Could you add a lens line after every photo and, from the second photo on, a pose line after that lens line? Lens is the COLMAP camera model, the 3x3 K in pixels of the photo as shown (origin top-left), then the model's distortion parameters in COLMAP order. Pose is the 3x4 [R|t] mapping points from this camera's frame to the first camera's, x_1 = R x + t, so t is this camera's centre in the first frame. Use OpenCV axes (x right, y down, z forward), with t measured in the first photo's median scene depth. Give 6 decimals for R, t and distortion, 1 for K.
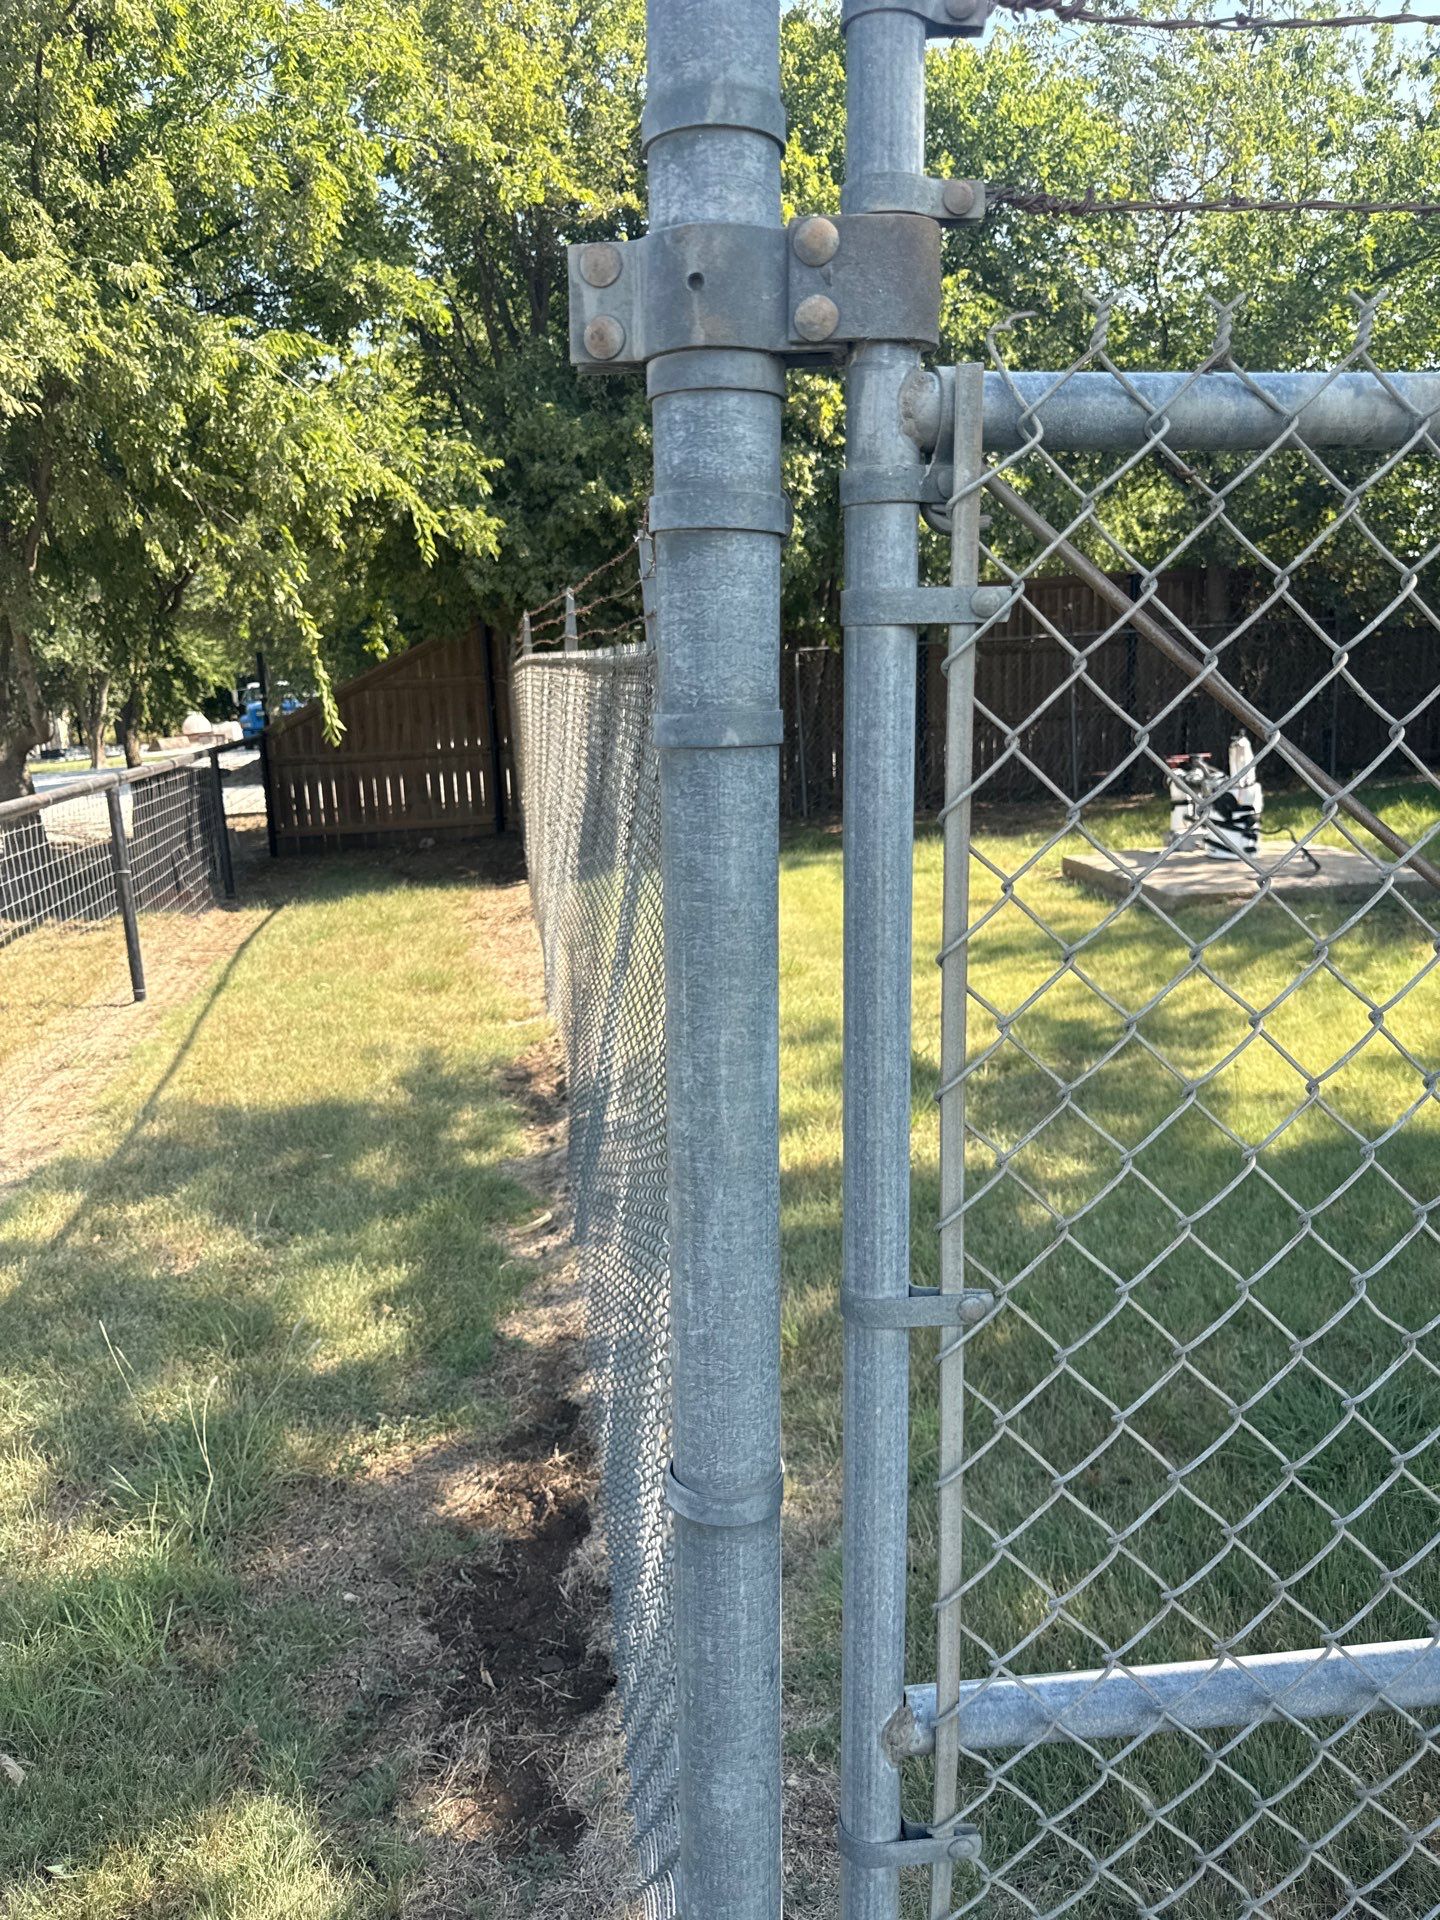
lens RADIAL K [[1395.5, 0, 714.0], [0, 1395.5, 947.4], [0, 0, 1]] dist [-0.004149, 0.006037]
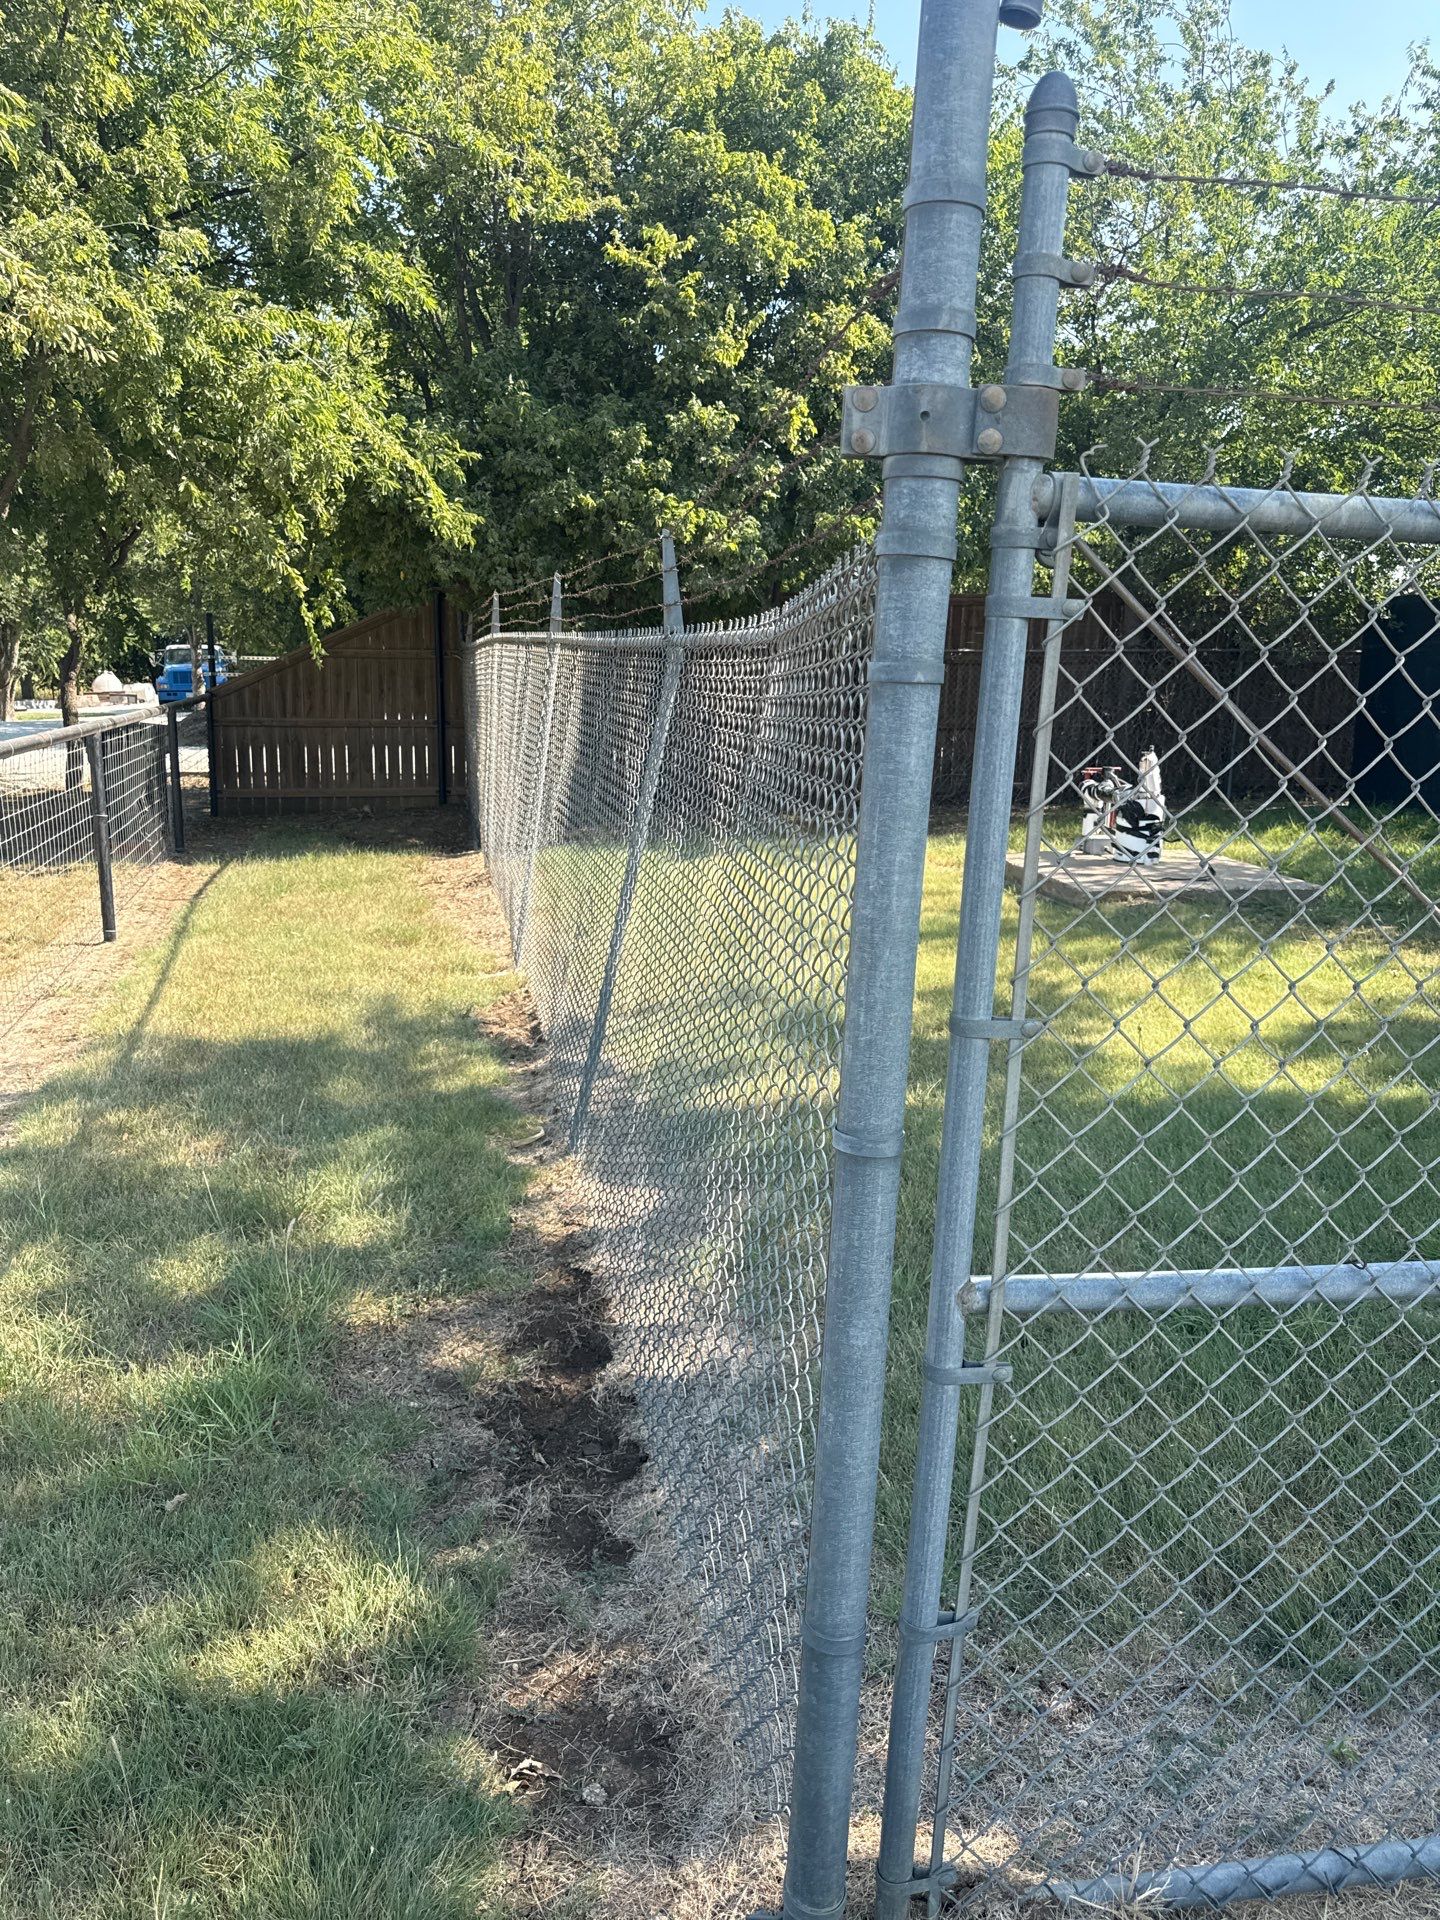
lens RADIAL K [[1422.2, 0, 720.0], [0, 1422.2, 960.0], [0, 0, 1]] dist [0.015738, -0.009875]
pose [[0.995454, 0.047325, 0.082650, -0.048171], [-0.047830, 0.998847, 0.004135, 0.026970], [-0.082359, -0.008069, 0.996570, -0.097663]]
